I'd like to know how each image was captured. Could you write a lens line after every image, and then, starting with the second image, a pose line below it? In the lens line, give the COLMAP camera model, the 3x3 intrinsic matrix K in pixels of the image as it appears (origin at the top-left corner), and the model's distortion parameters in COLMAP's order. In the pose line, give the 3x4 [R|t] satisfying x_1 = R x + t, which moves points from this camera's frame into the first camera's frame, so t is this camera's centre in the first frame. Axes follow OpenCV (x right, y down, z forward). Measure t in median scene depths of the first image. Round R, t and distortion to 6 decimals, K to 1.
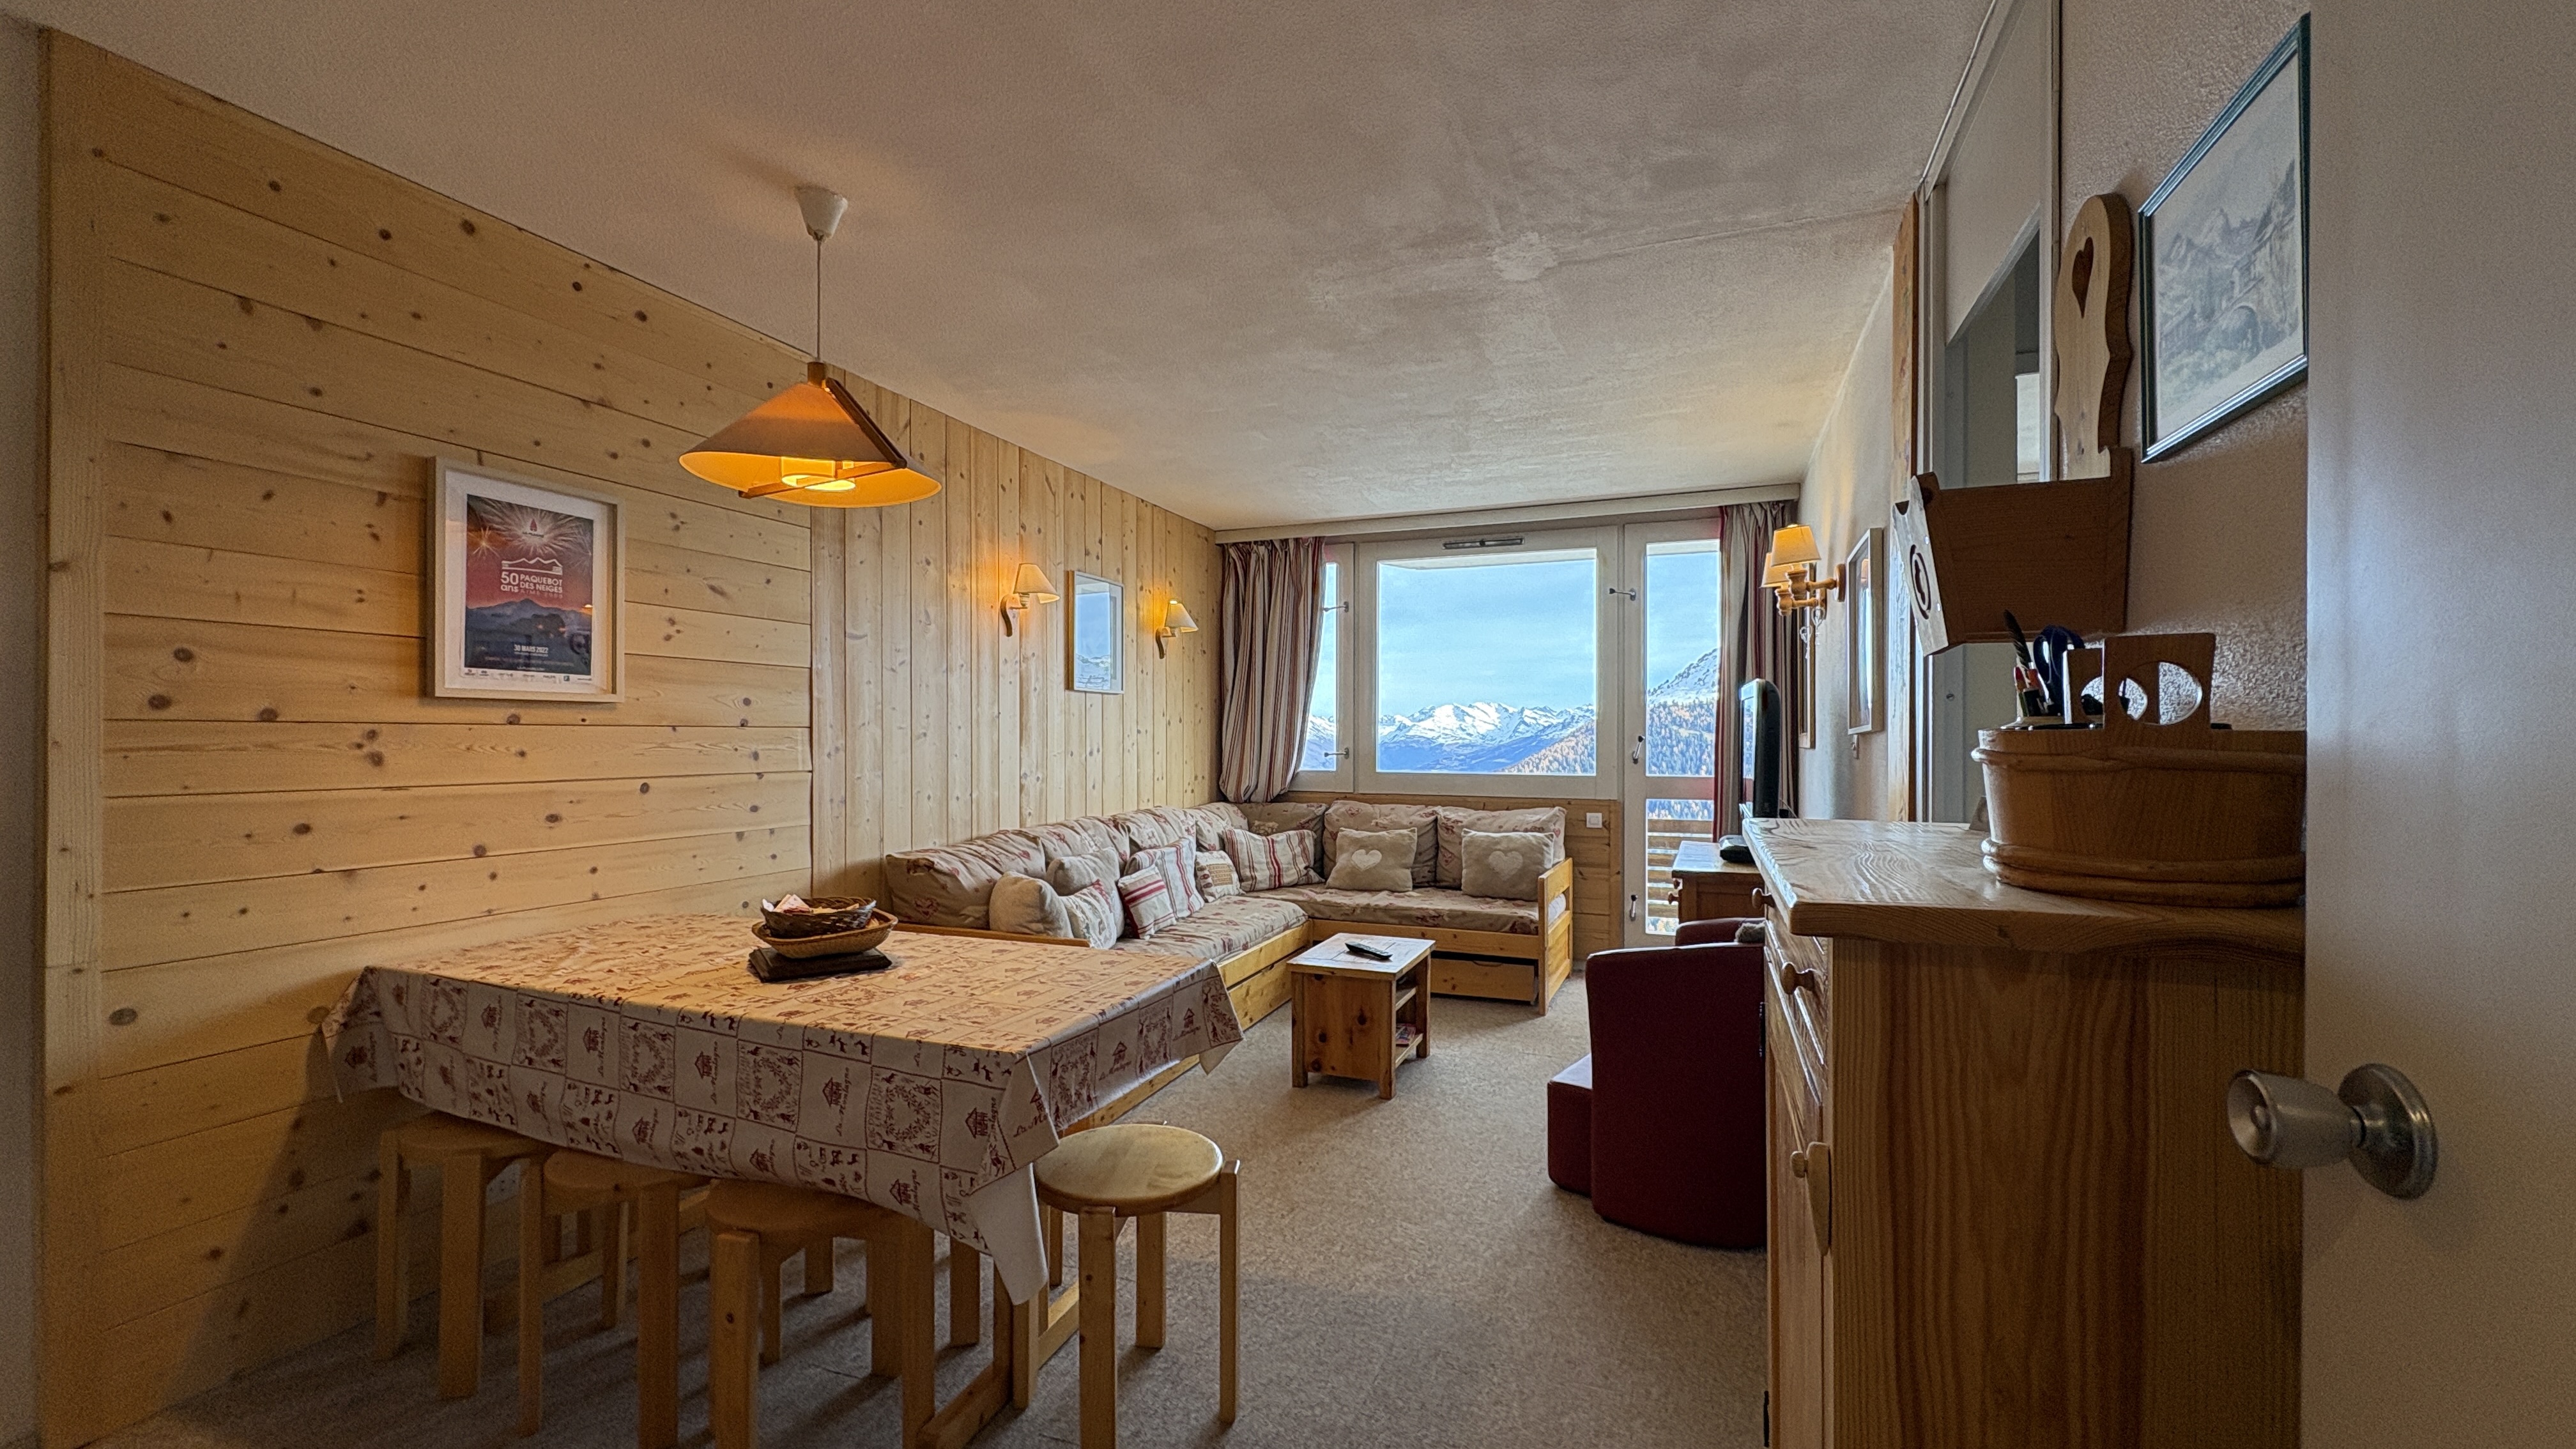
lens RADIAL K [[1024.4, 0, 1281.3], [0, 1024.4, 732.4], [0, 0, 1]] dist [0.000167, 0.000575]
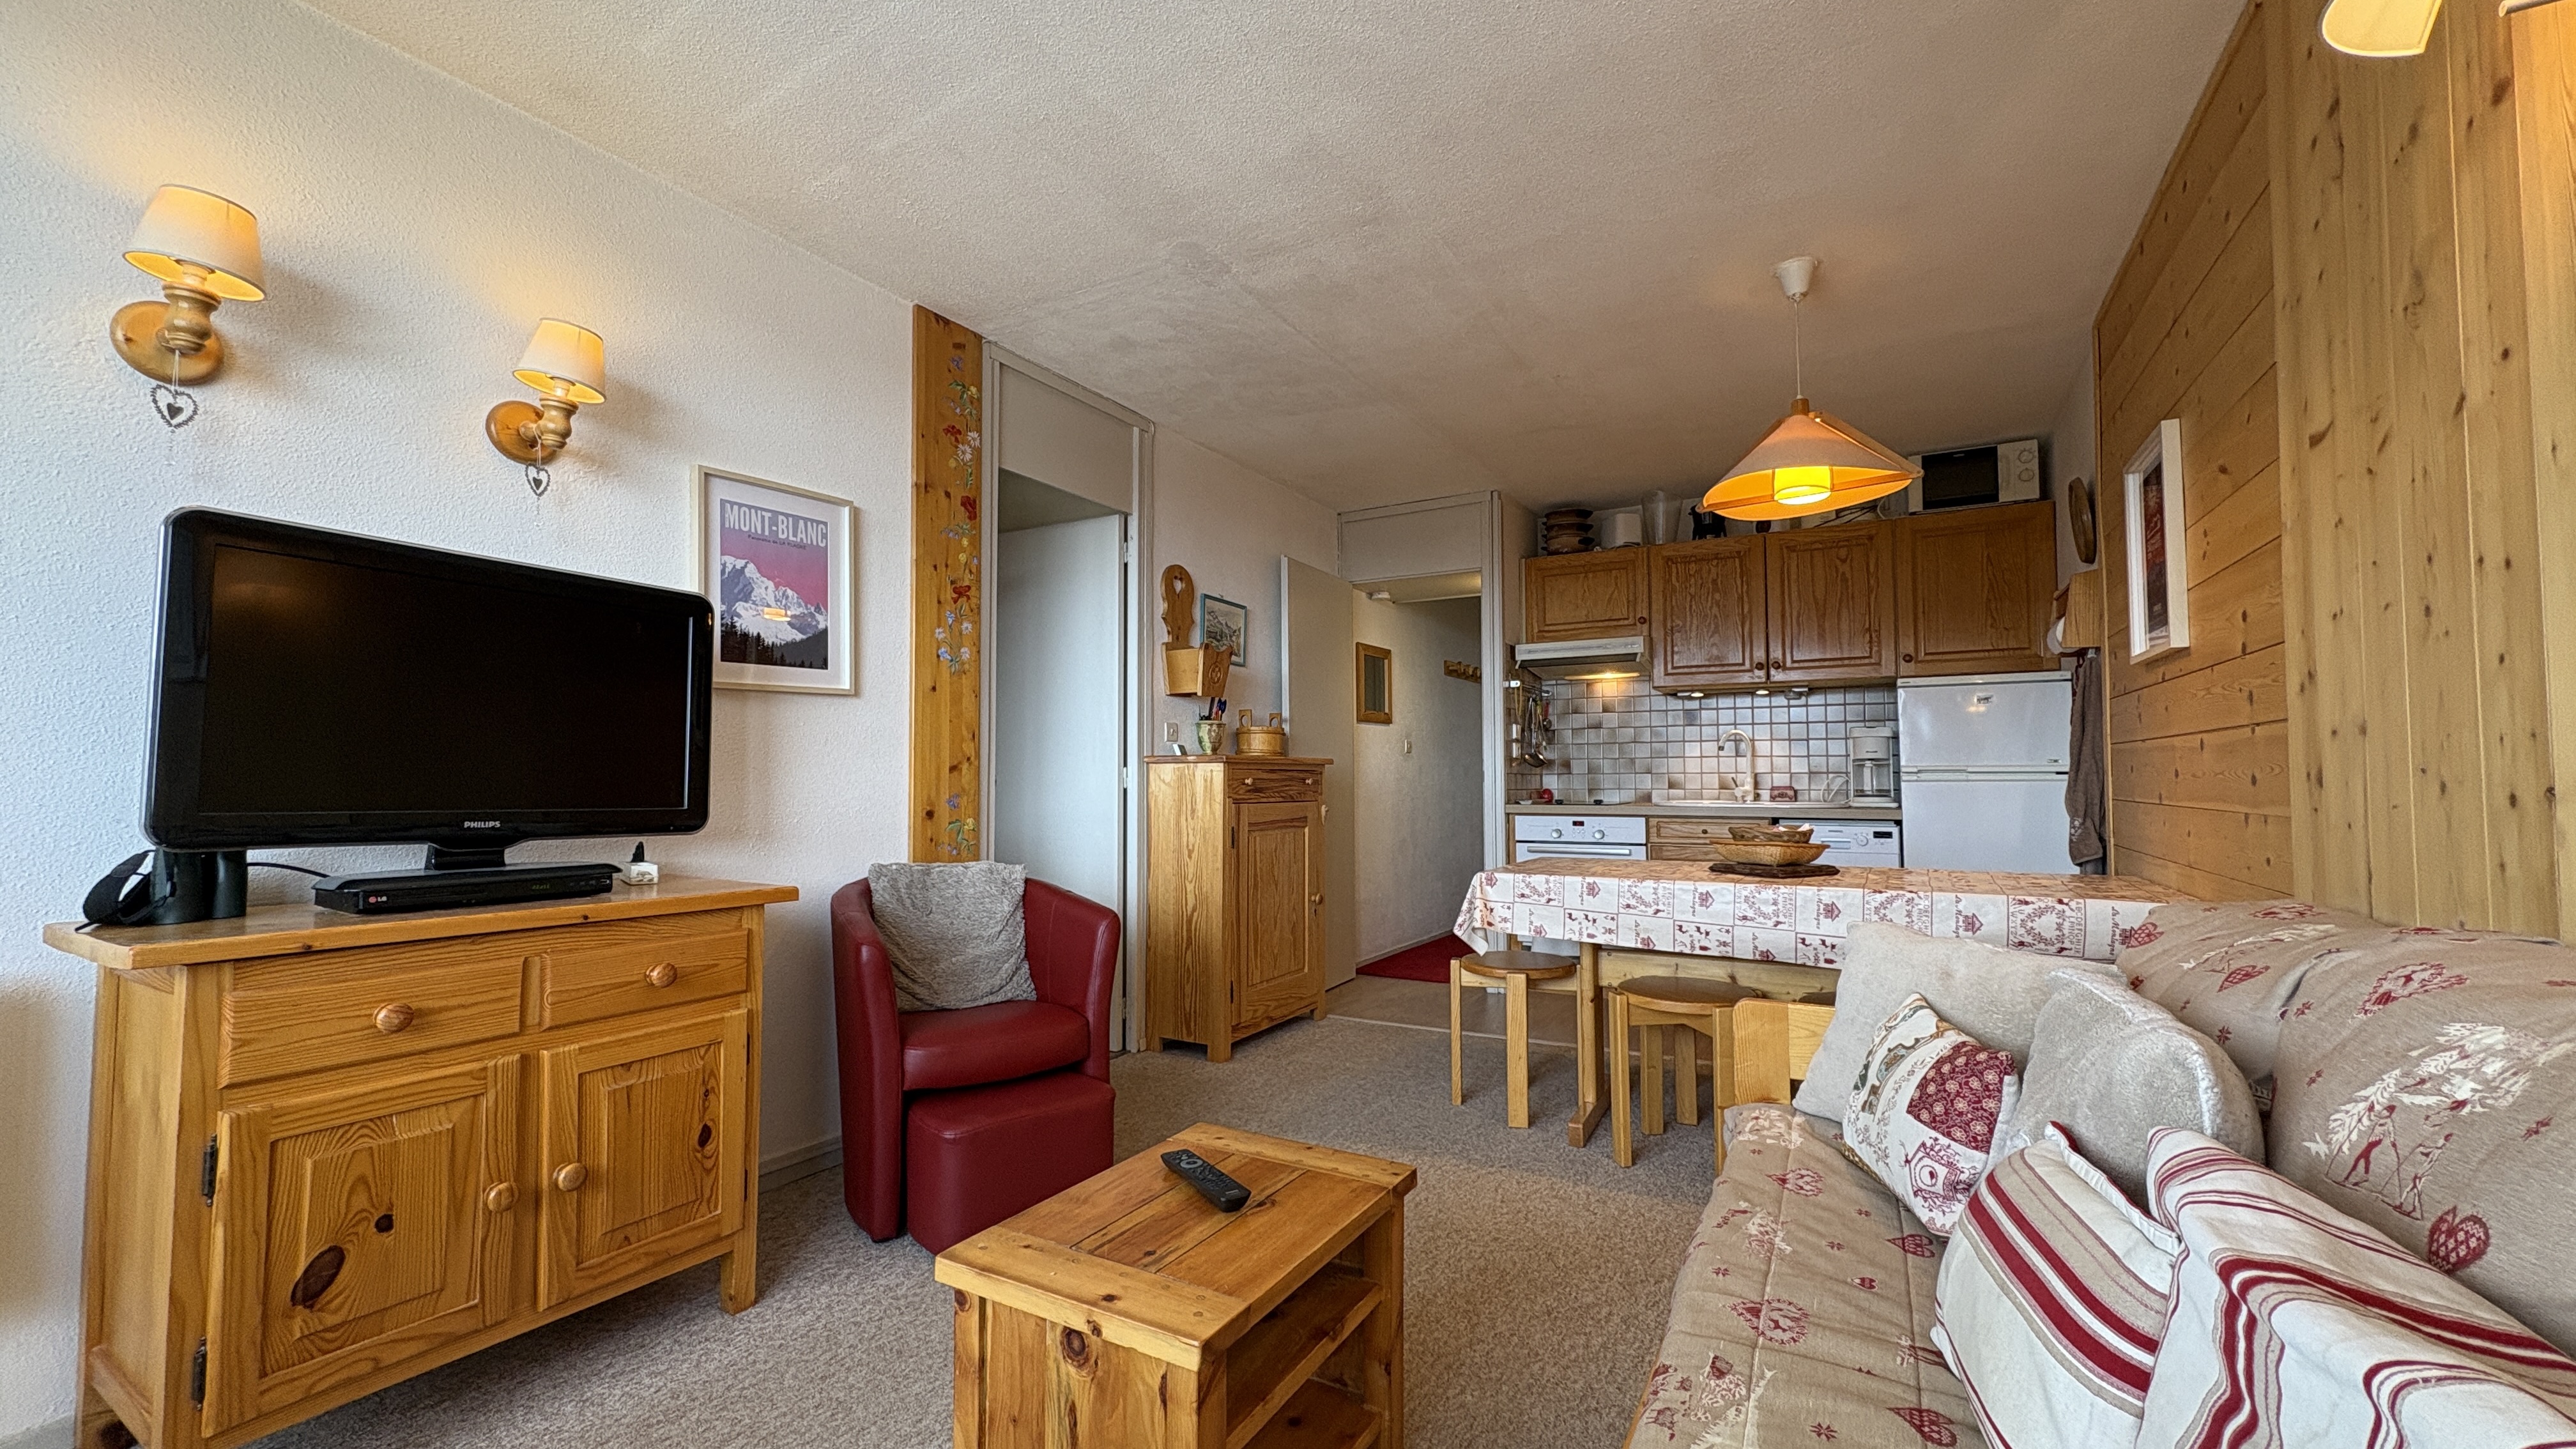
lens RADIAL K [[1024.4, 0, 1286.1], [0, 1024.4, 728.9], [0, 0, 1]] dist [0.000167, 0.000575]
pose [[-0.990862, 0.001511, 0.134873, -0.002094], [-0.005020, 0.998831, -0.048074, 0.092604], [-0.134788, -0.048312, -0.989696, 2.083364]]
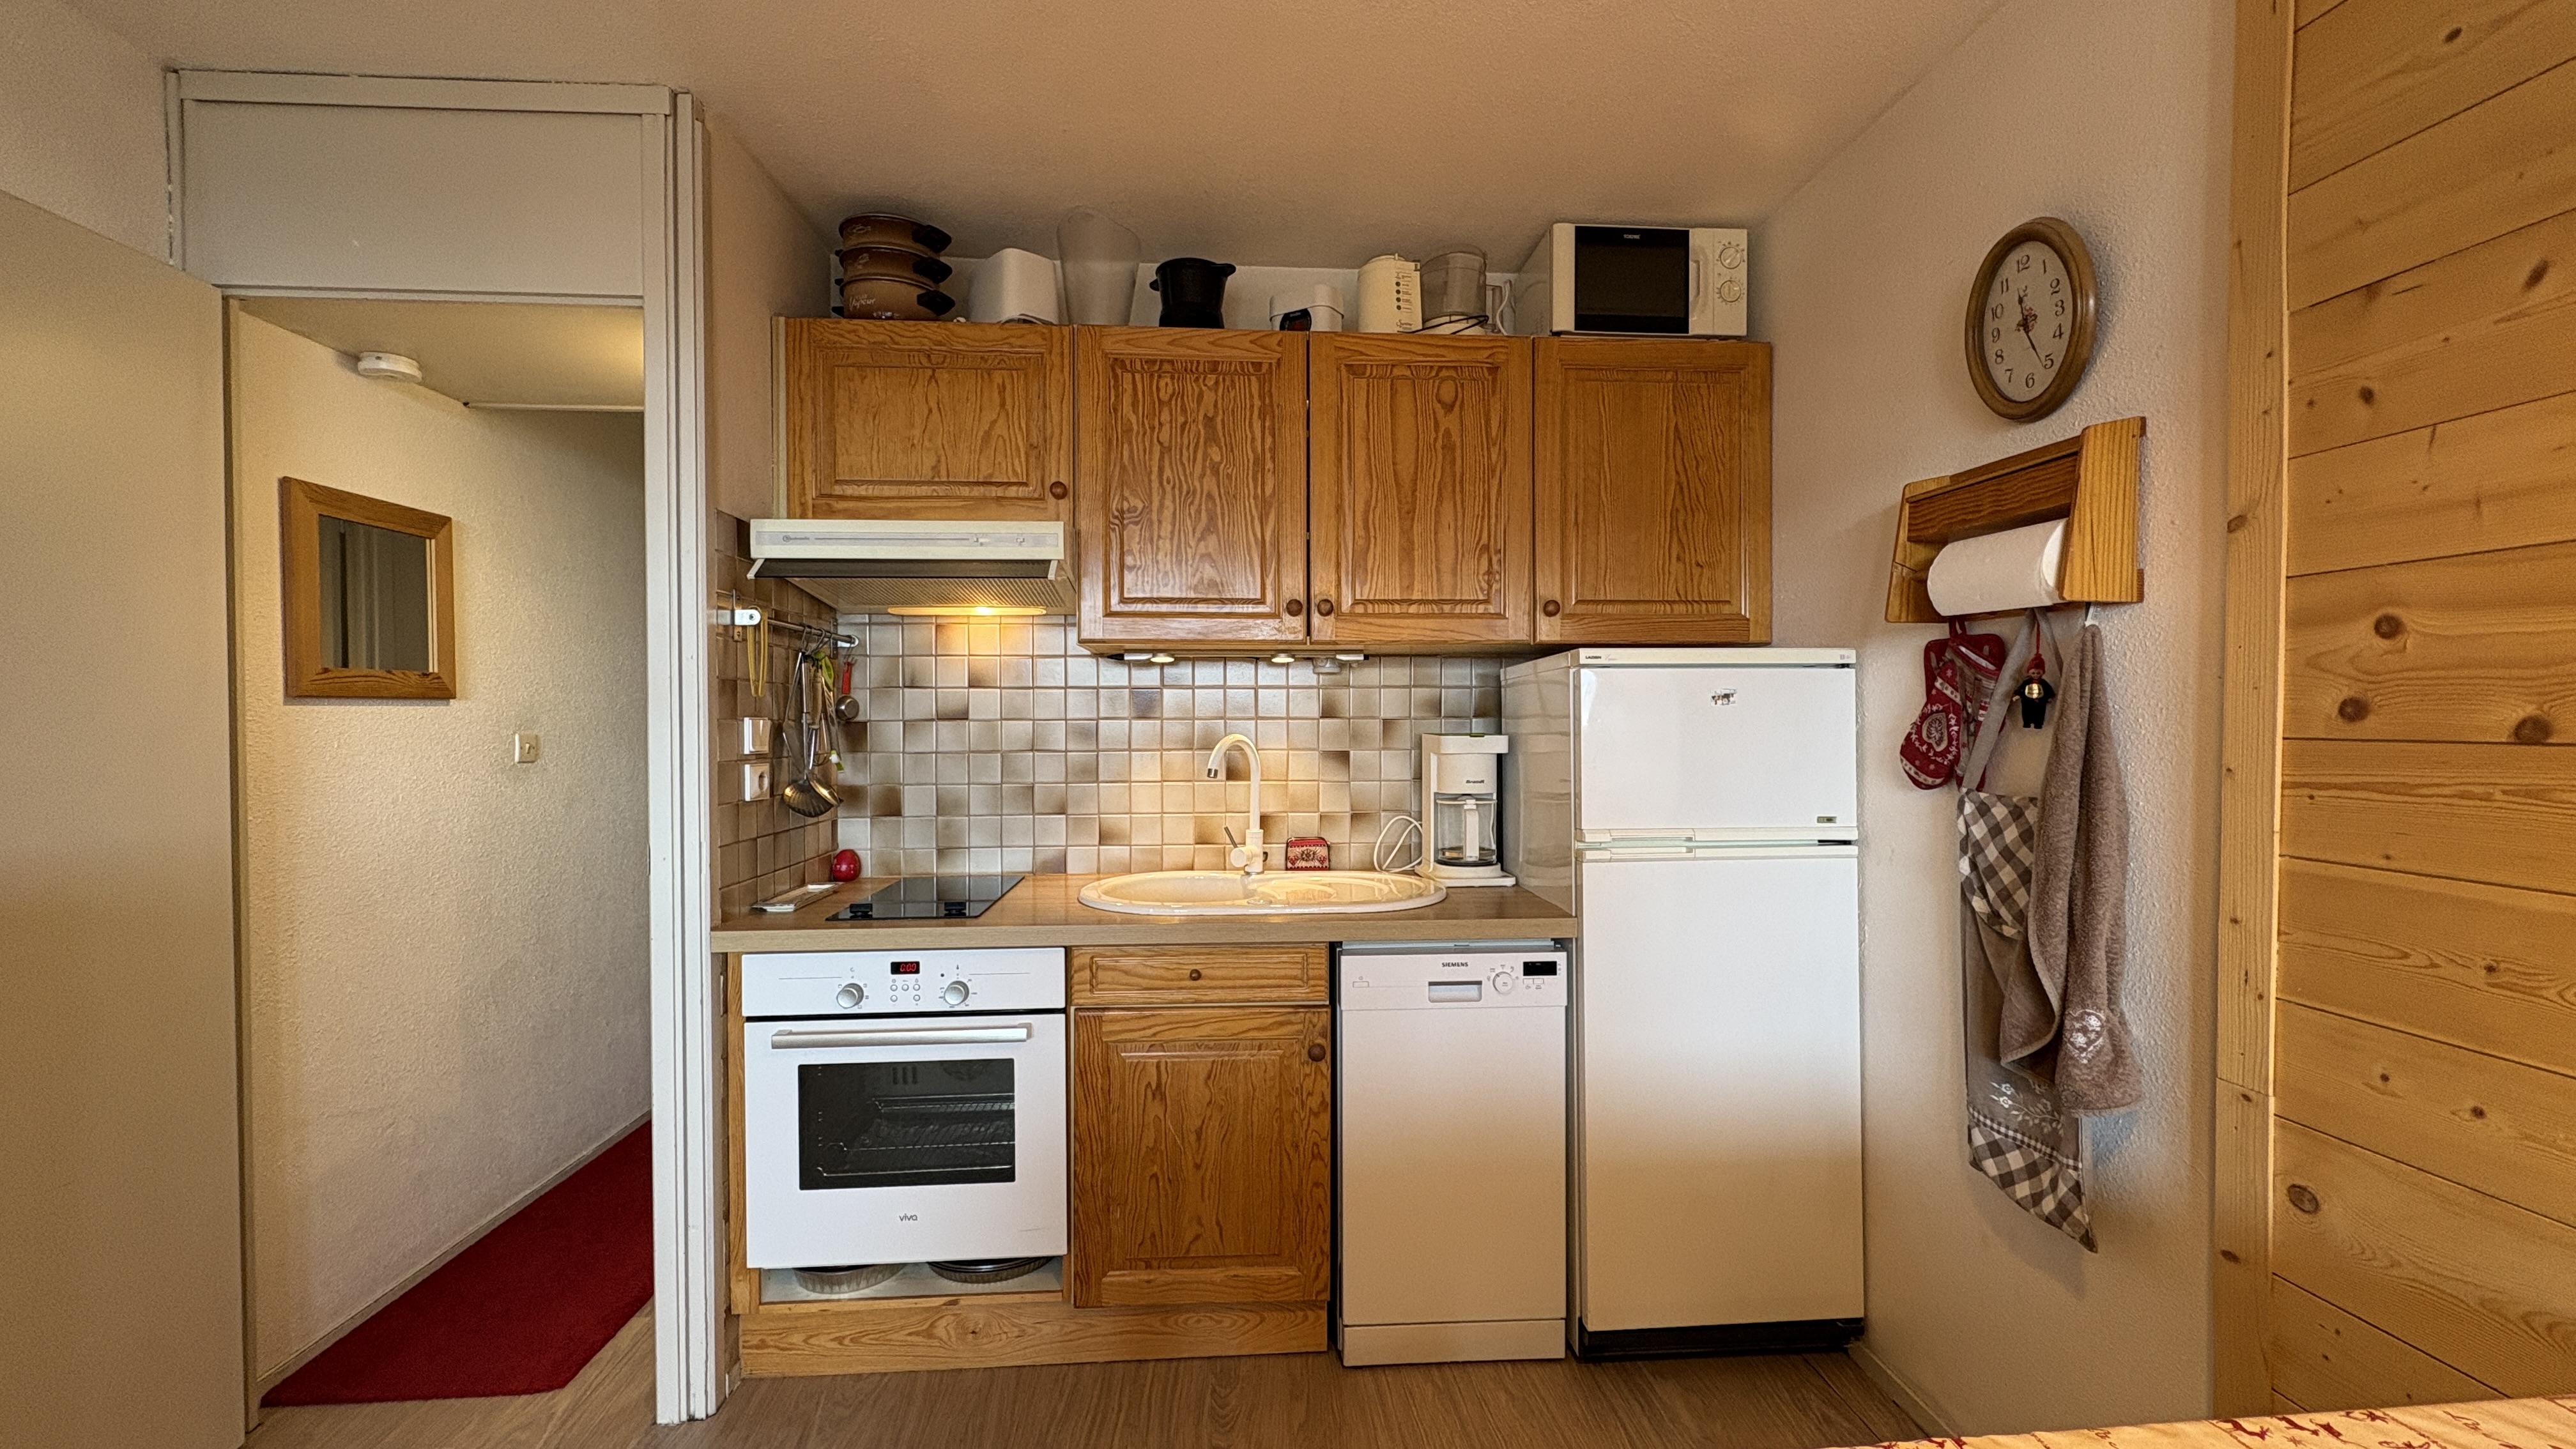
lens RADIAL K [[1024.4, 0, 1286.5], [0, 1024.4, 727.3], [0, 0, 1]] dist [0.000167, 0.000575]
pose [[-0.895867, 0.001028, -0.444321, -0.197043], [-0.002903, 0.999962, 0.008166, -0.016475], [0.444313, 0.008605, -0.895830, 0.940212]]
